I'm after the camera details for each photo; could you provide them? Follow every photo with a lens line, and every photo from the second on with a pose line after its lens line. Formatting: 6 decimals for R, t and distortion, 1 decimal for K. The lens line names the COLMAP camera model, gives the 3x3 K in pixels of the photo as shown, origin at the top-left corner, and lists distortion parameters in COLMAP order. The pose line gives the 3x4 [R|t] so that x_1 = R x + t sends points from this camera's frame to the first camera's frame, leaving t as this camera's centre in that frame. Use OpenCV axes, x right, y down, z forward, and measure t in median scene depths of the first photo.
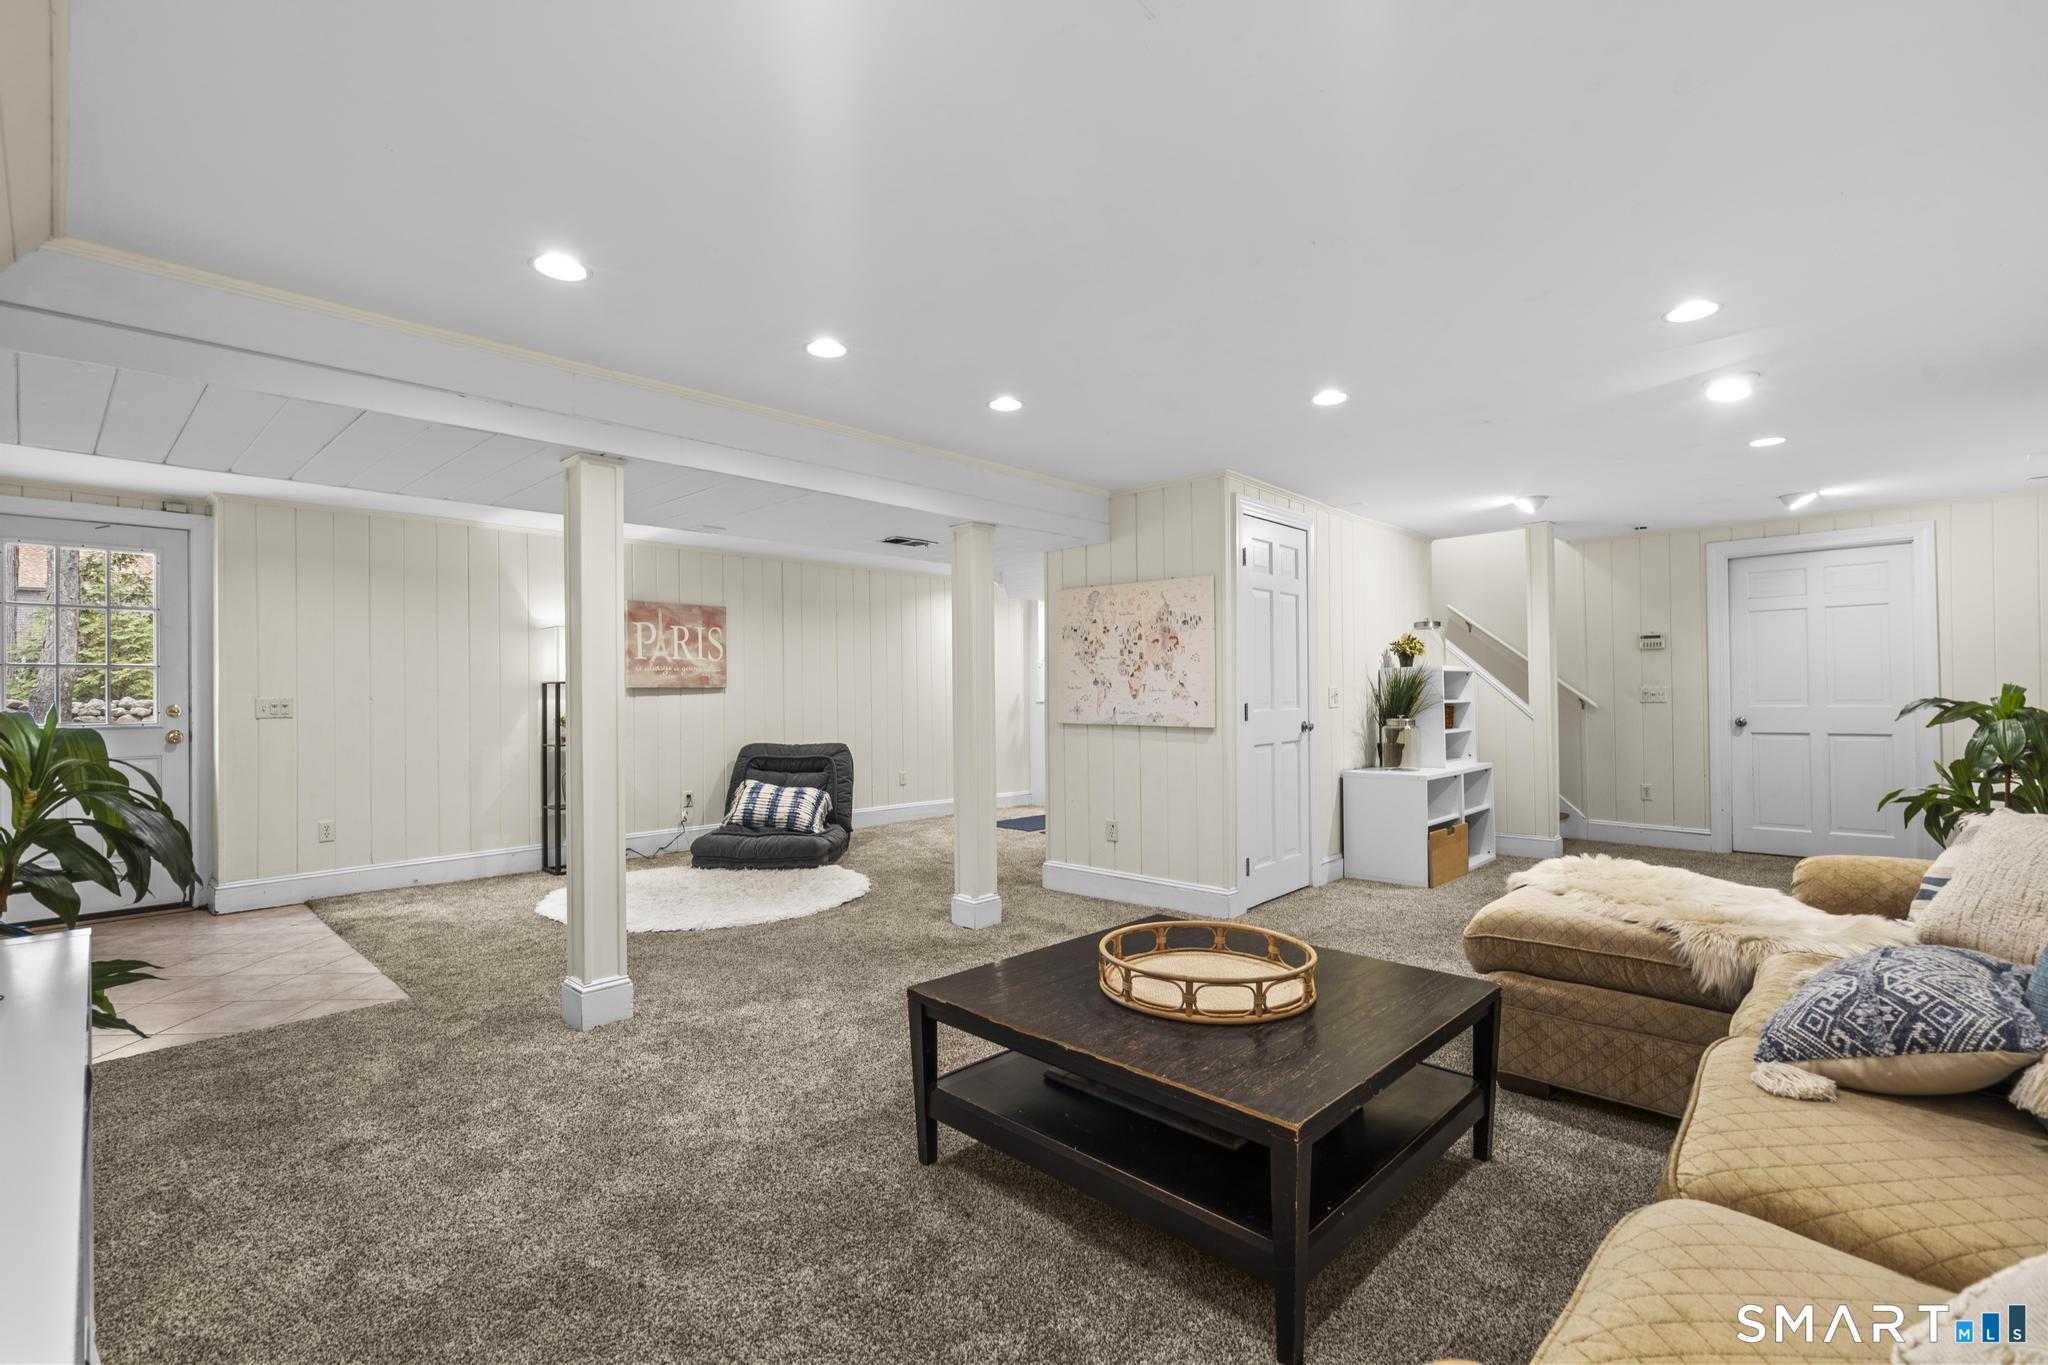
lens RADIAL K [[922.0, 0, 1015.3], [0, 922.0, 685.1], [0, 0, 1]] dist [0.001725, 0.000164]
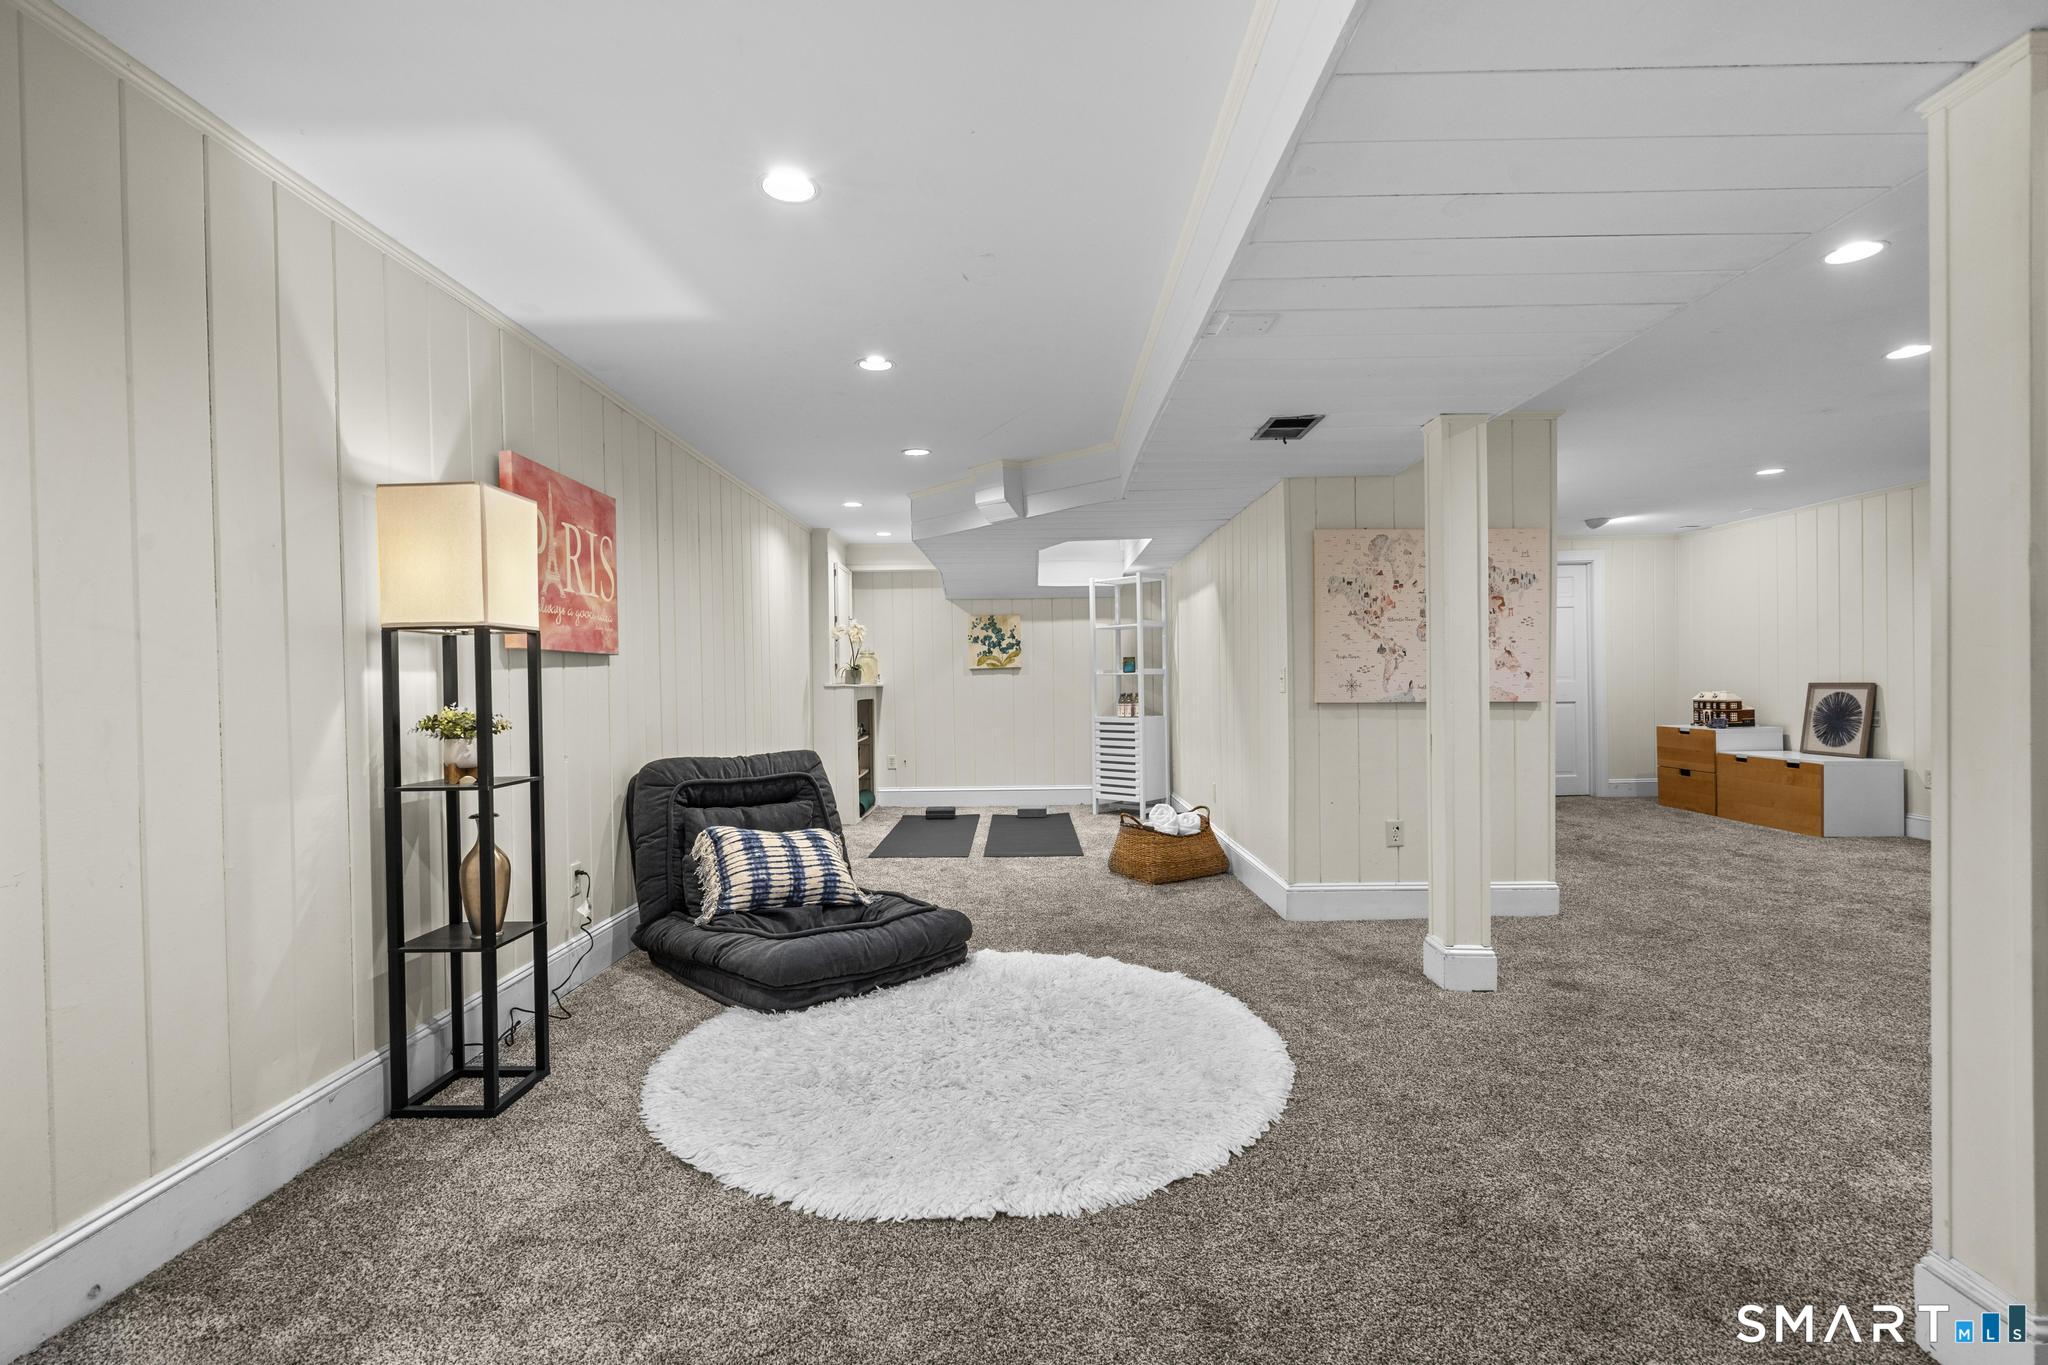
lens RADIAL K [[922.0, 0, 1015.3], [0, 922.0, 685.1], [0, 0, 1]] dist [0.001725, 0.000164]
pose [[0.726445, -0.004005, 0.687213, -0.680064], [0.000099, 0.999984, 0.005724, 0.022529], [-0.687225, -0.004090, 0.726433, 0.629765]]
